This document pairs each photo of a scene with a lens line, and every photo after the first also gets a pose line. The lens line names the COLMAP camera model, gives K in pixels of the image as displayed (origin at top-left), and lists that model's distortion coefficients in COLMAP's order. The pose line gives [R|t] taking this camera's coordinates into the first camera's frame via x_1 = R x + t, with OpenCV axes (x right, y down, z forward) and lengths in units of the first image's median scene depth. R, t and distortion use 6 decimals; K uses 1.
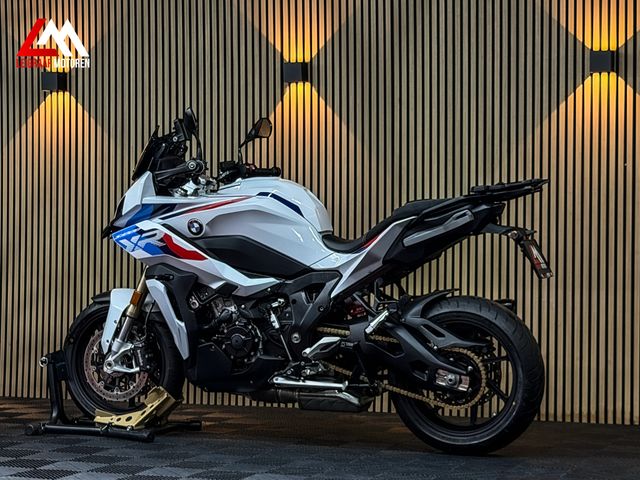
lens RADIAL K [[1452.5, 0, 316.8], [0, 1452.5, 244.5], [0, 0, 1]] dist [0.123466, 0.000000]
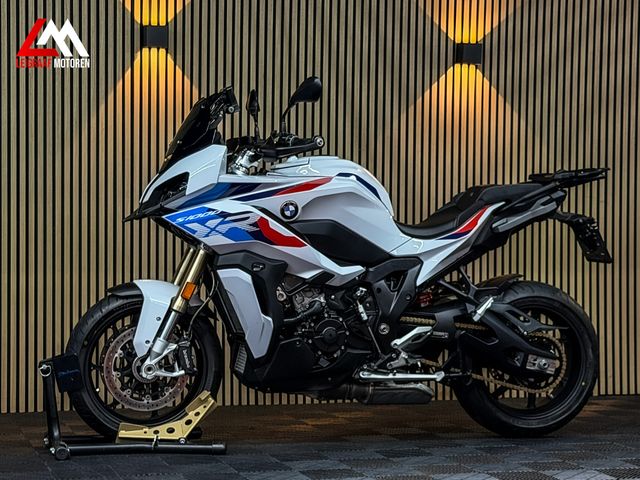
lens RADIAL K [[1452.5, 0, 317.7], [0, 1452.5, 241.7], [0, 0, 1]] dist [0.123466, 0.000000]
pose [[0.793622, -0.003505, 0.608402, -0.587686], [-0.005565, 0.999900, 0.013019, -0.004055], [-0.608386, -0.013718, 0.793523, 0.264061]]
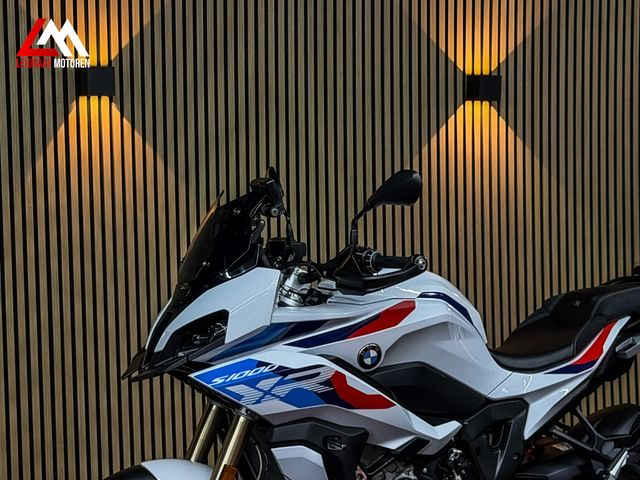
lens RADIAL K [[1452.5, 0, 305.6], [0, 1452.5, 239.0], [0, 0, 1]] dist [0.123466, 0.000000]
pose [[0.695865, -0.048141, 0.716558, -0.526969], [0.026742, 0.998796, 0.041133, -0.085338], [-0.717675, -0.009461, 0.696314, 0.554767]]
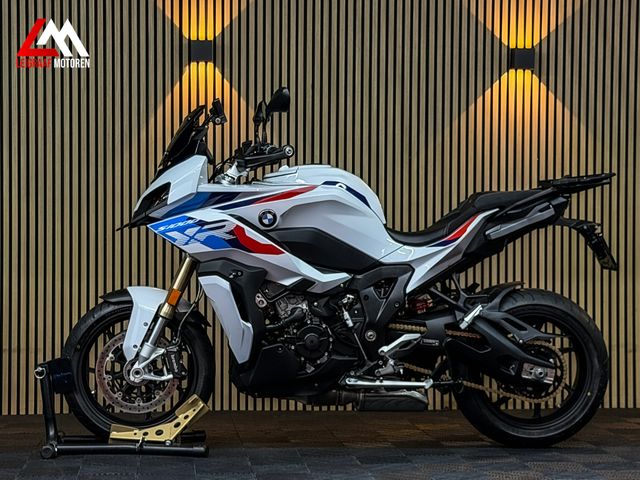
lens RADIAL K [[1452.5, 0, 316.6], [0, 1452.5, 240.2], [0, 0, 1]] dist [0.123466, 0.000000]
pose [[0.892278, -0.002529, 0.451478, -0.447713], [-0.000589, 0.999977, 0.006766, -0.004278], [-0.451485, -0.006303, 0.892256, 0.161818]]
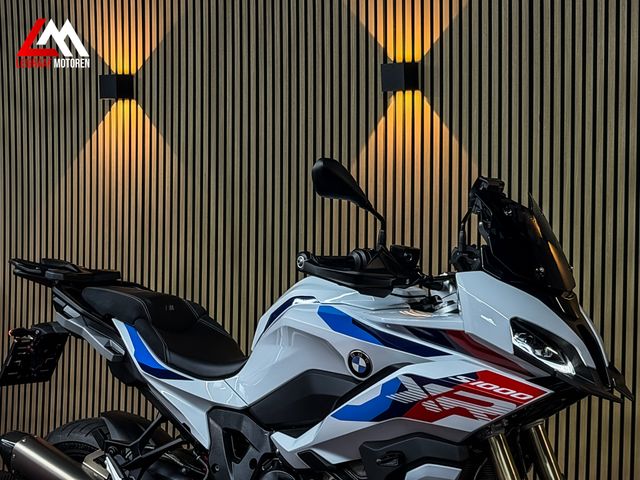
lens RADIAL K [[1385.5, 0, 334.5], [0, 1385.5, 223.4], [0, 0, 1]] dist [0.108445, 0.000000]
pose [[0.970730, 0.013584, -0.239787, 0.142900], [-0.005096, 0.999339, 0.035981, -0.086071], [0.240118, -0.033706, 0.970158, 0.402679]]
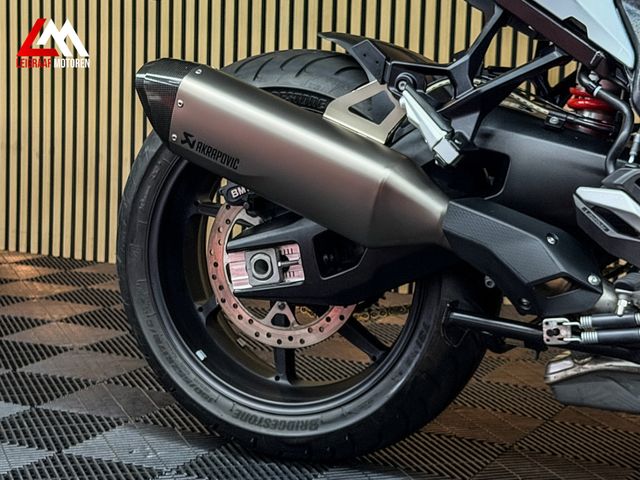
lens RADIAL K [[1385.5, 0, 321.6], [0, 1385.5, 241.5], [0, 0, 1]] dist [0.108445, 0.000000]
pose [[0.997257, 0.021969, -0.070681, -0.093292], [-0.010148, 0.986501, 0.163440, 0.021504], [0.073317, -0.162275, 0.984018, 0.675478]]
